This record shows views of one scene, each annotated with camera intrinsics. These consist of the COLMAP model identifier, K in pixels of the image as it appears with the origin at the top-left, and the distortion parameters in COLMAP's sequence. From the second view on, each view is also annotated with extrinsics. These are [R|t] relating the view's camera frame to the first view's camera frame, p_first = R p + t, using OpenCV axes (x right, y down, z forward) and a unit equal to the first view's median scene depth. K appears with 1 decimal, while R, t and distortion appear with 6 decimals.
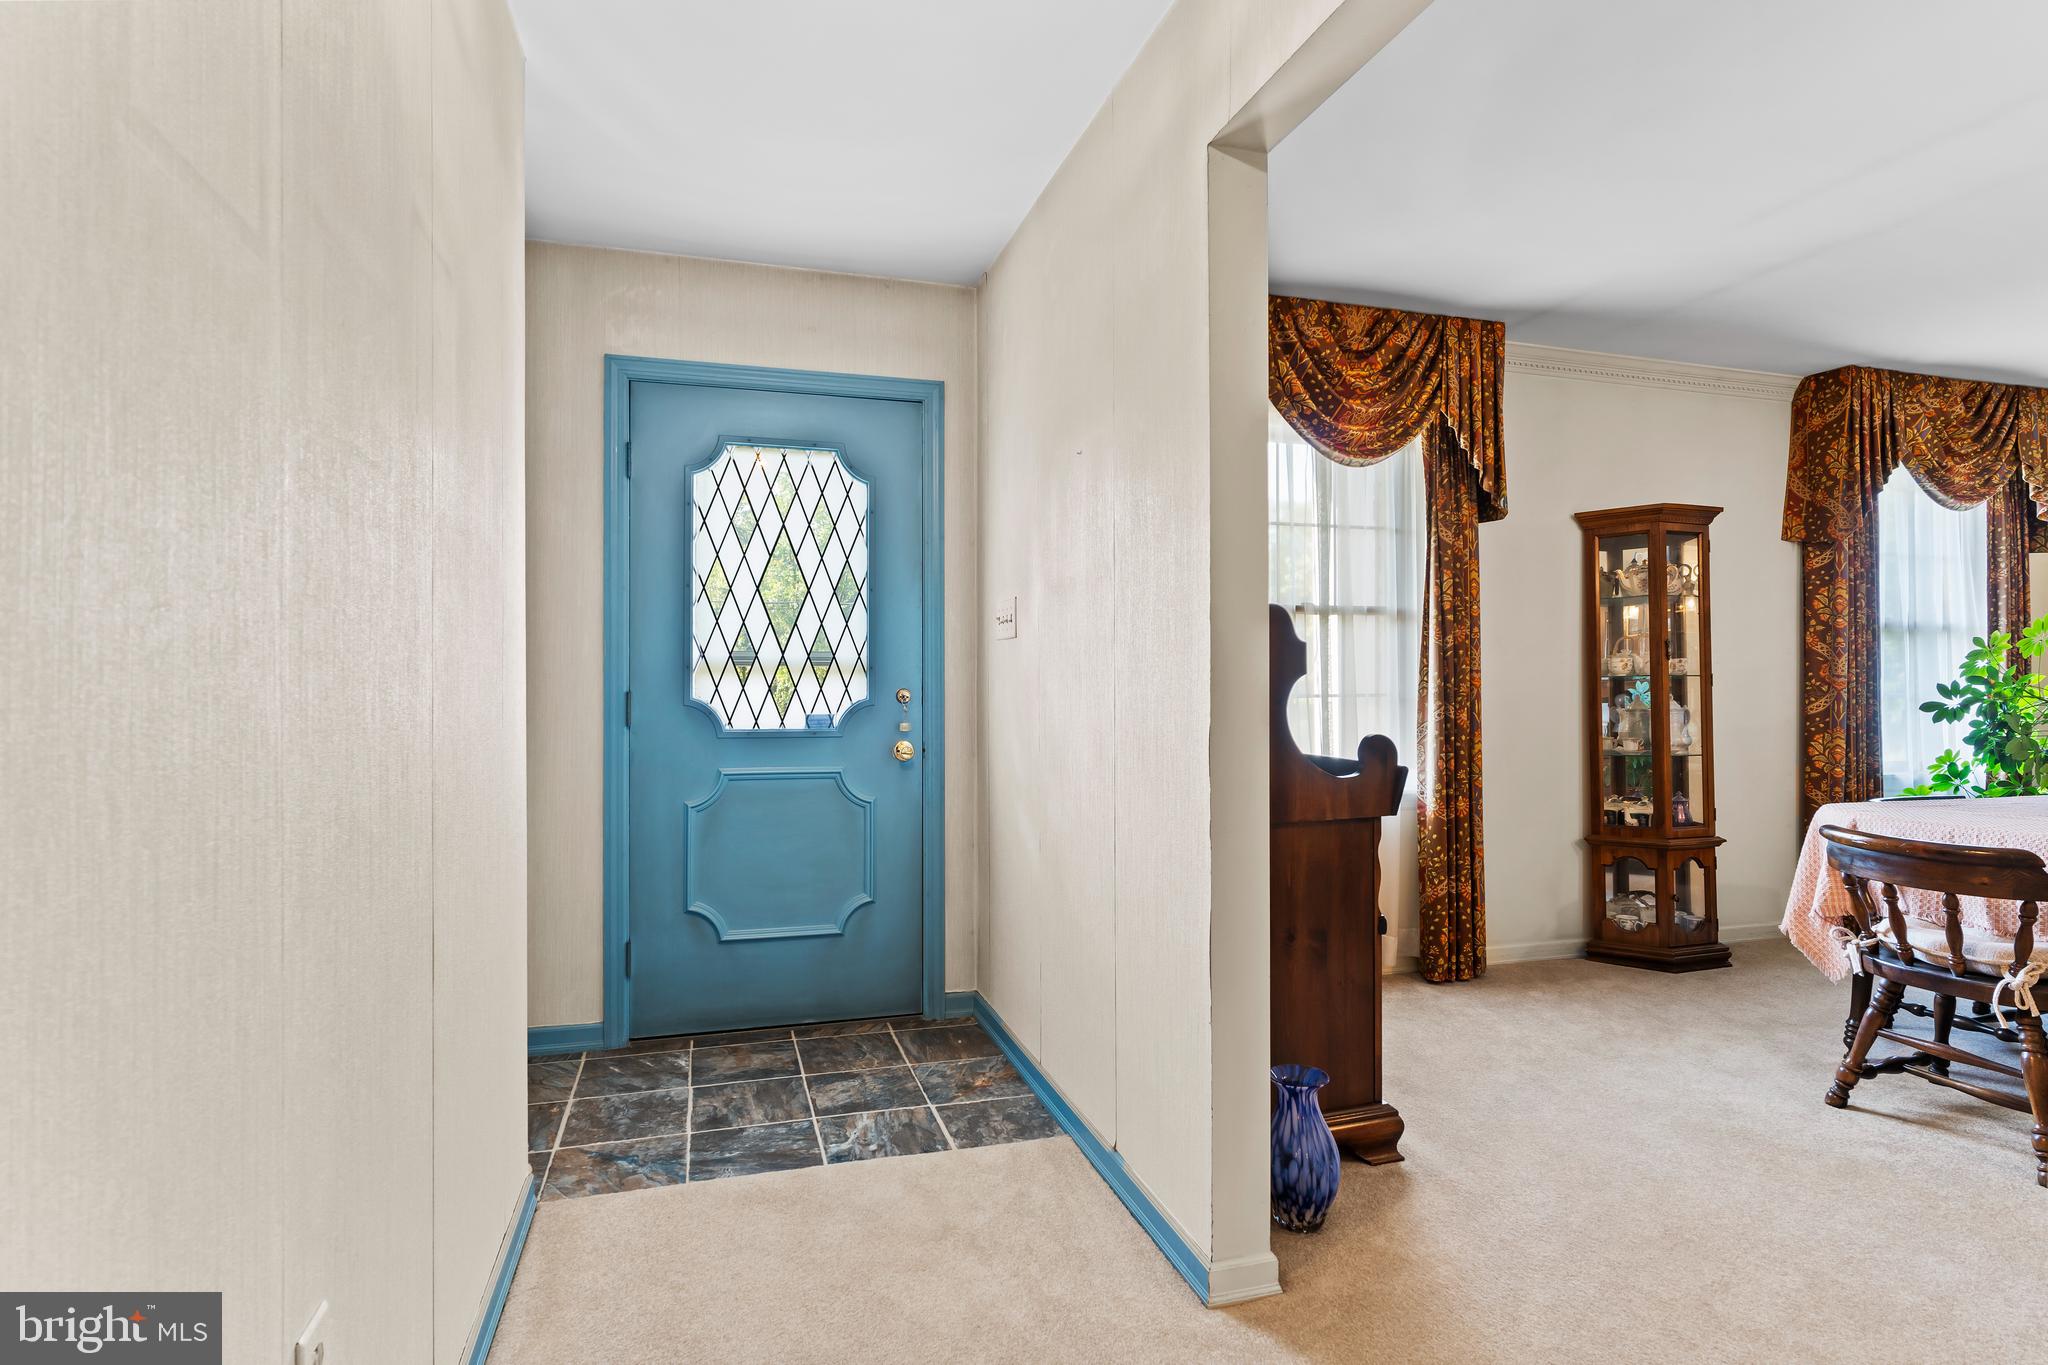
lens RADIAL K [[1059.2, 0, 1014.9], [0, 1059.2, 682.2], [0, 0, 1]] dist [-0.011519, 0.007997]
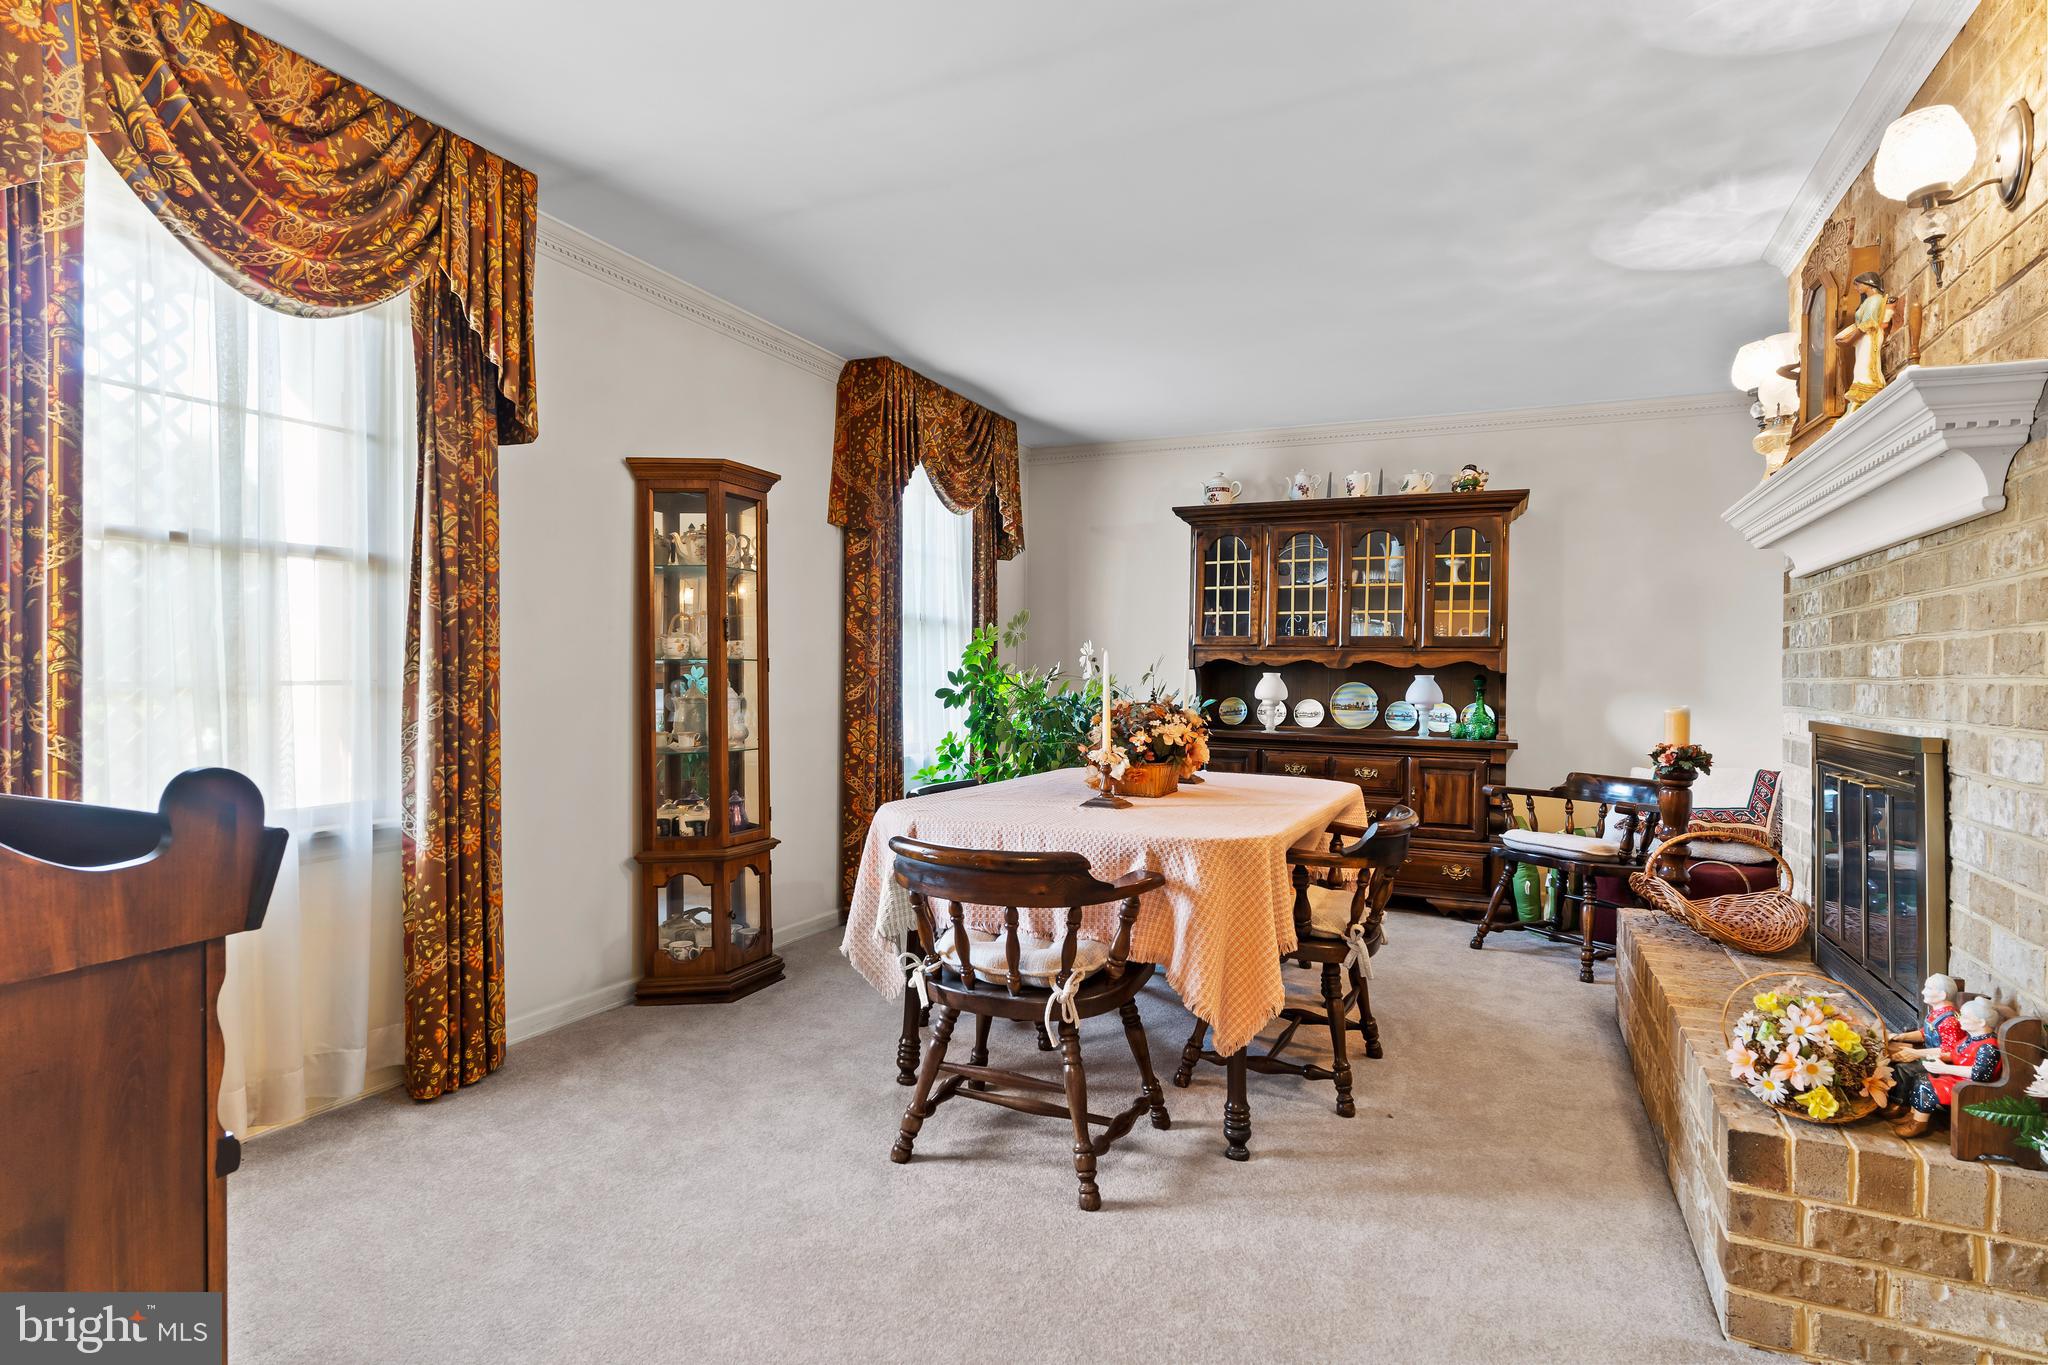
lens RADIAL K [[1059.2, 0, 1014.9], [0, 1059.2, 682.2], [0, 0, 1]] dist [-0.011519, 0.007997]
pose [[0.674656, -0.000115, 0.738132, 0.147622], [-0.010767, 0.999892, 0.009997, 0.001299], [-0.738054, -0.014692, 0.674582, 0.256476]]
